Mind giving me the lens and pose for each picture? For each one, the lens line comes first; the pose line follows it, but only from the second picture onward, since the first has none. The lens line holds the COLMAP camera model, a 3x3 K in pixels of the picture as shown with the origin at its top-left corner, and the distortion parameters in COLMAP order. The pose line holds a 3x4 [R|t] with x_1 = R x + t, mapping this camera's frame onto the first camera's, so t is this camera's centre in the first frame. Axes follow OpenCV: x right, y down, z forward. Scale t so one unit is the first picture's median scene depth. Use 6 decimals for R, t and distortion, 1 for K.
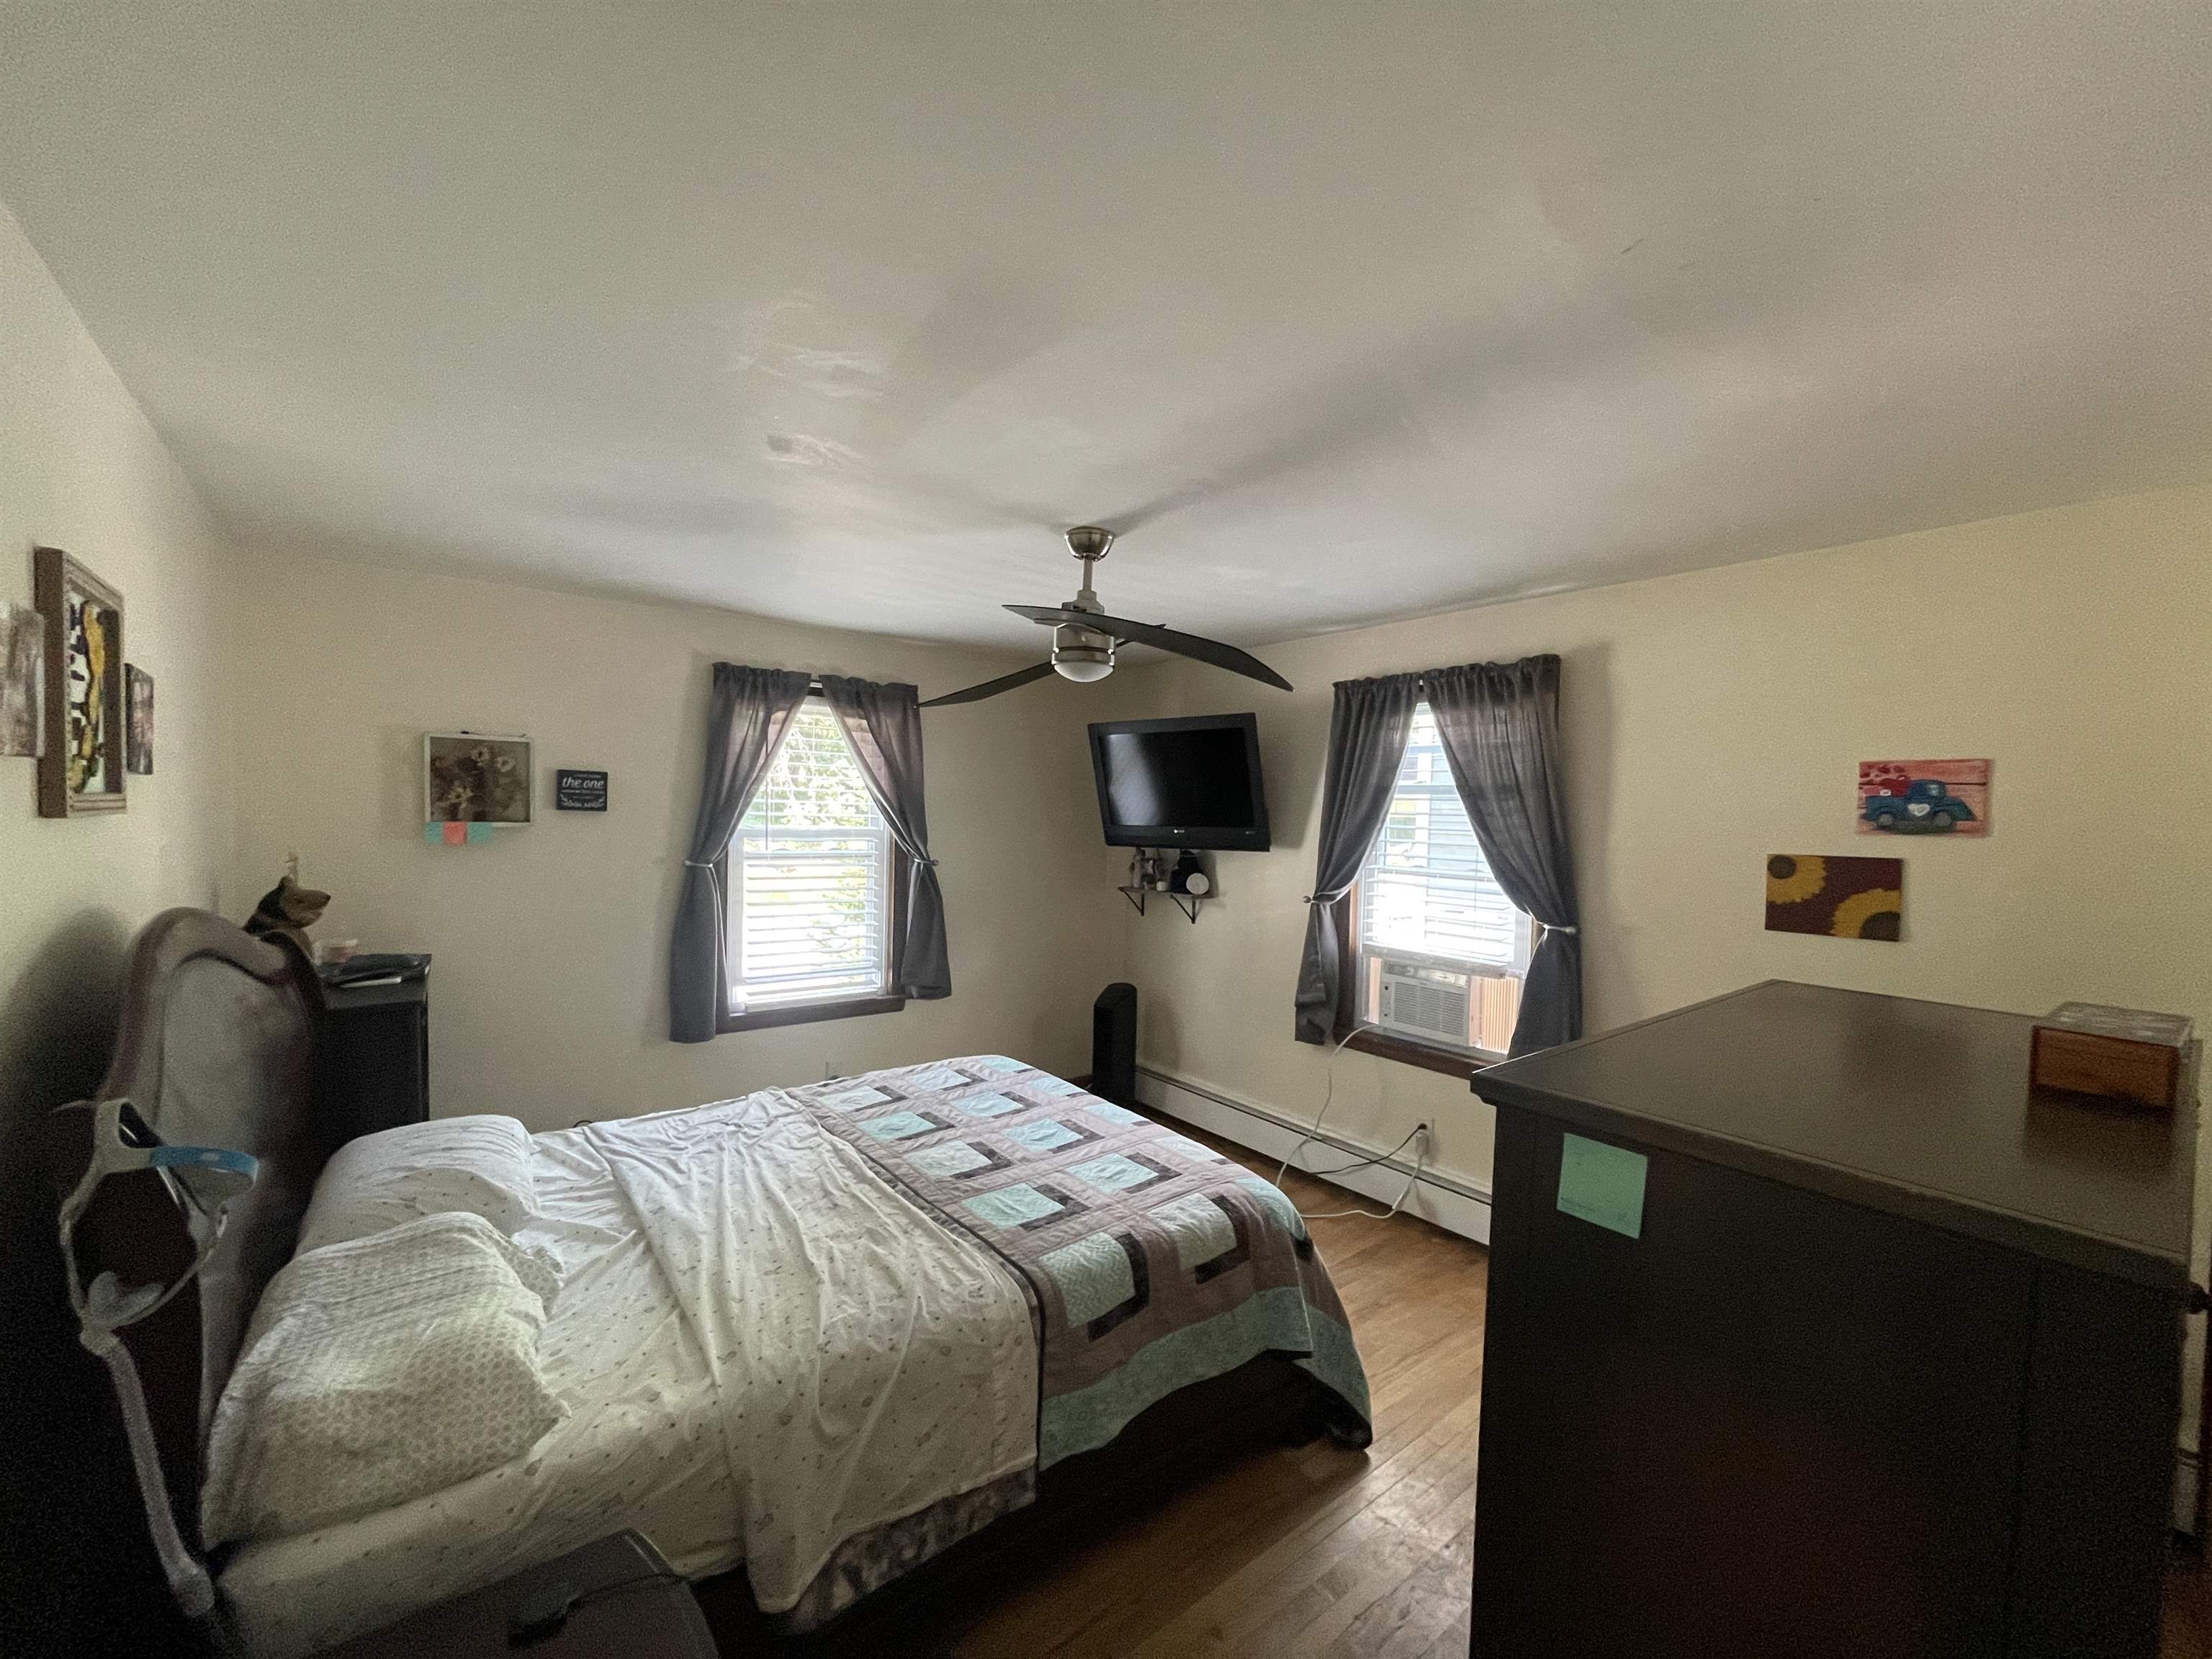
lens RADIAL K [[893.7, 0, 1104.3], [0, 893.7, 841.8], [0, 0, 1]] dist [0.000173, -0.000272]
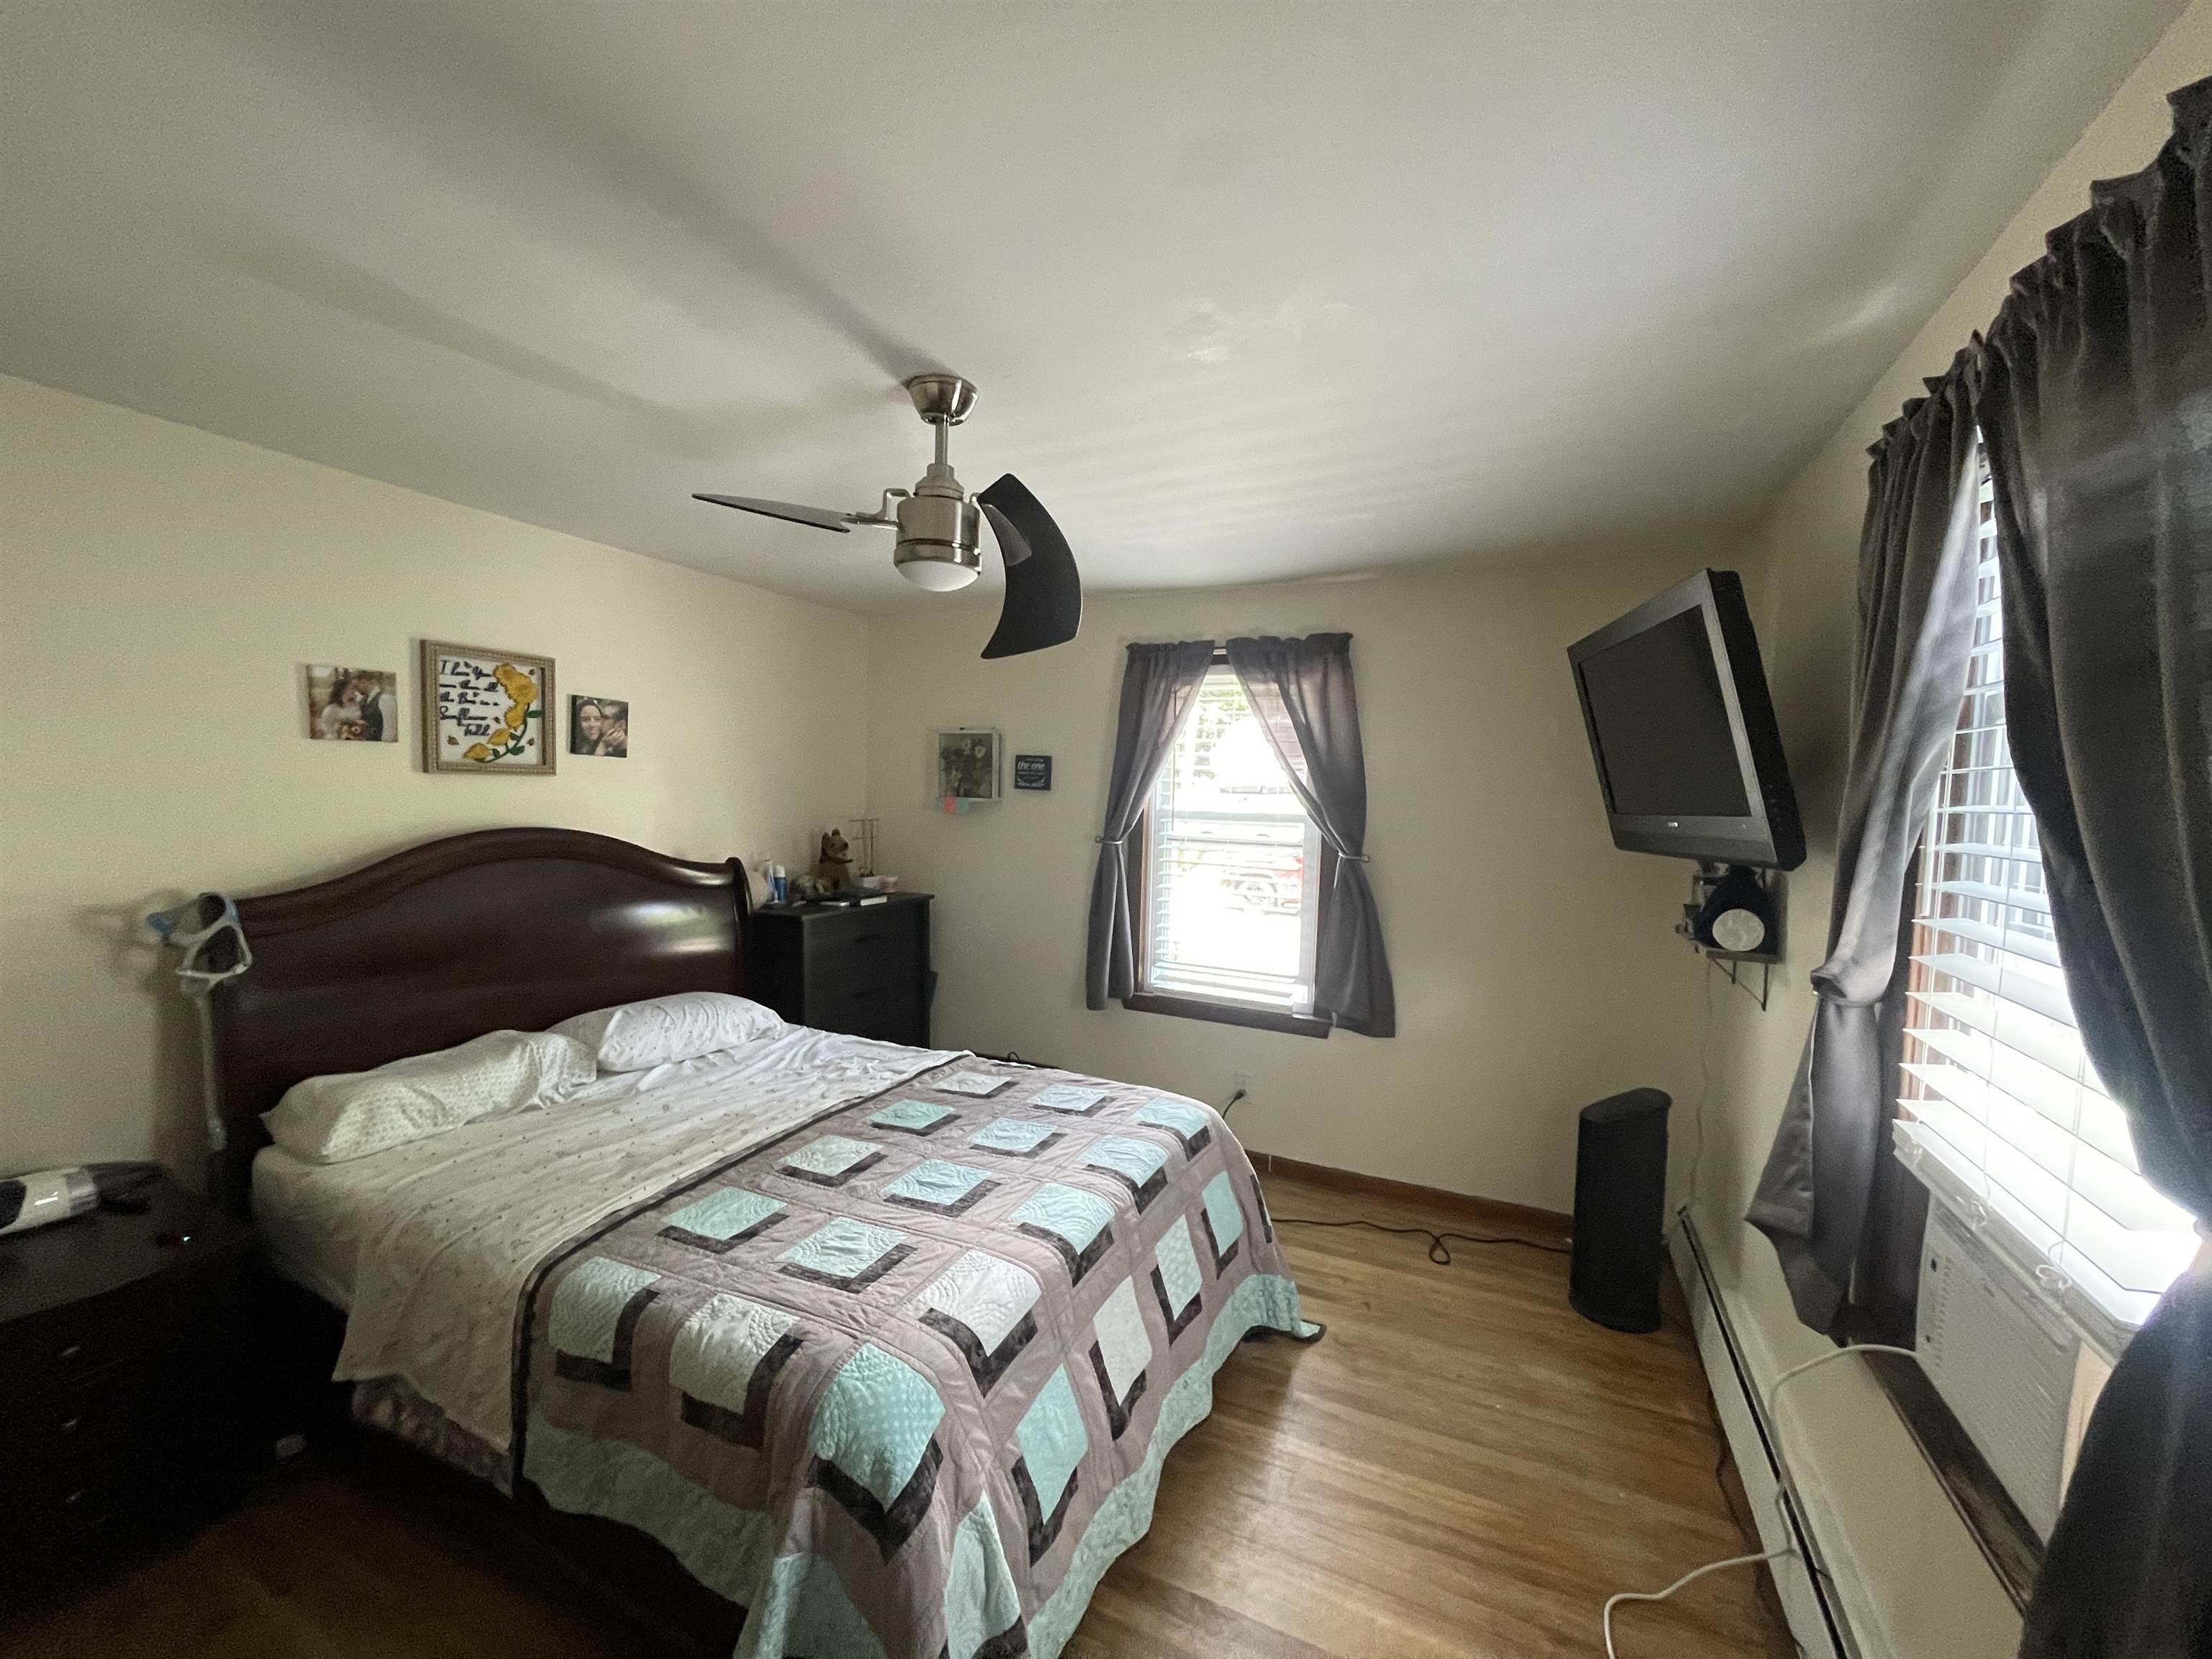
lens RADIAL K [[893.7, 0, 1104.3], [0, 893.7, 841.8], [0, 0, 1]] dist [0.000173, -0.000272]
pose [[0.440141, 0.040024, -0.897036, 0.596041], [-0.048621, 0.998603, 0.020699, 0.005503], [0.896611, 0.034505, 0.441472, 0.669301]]
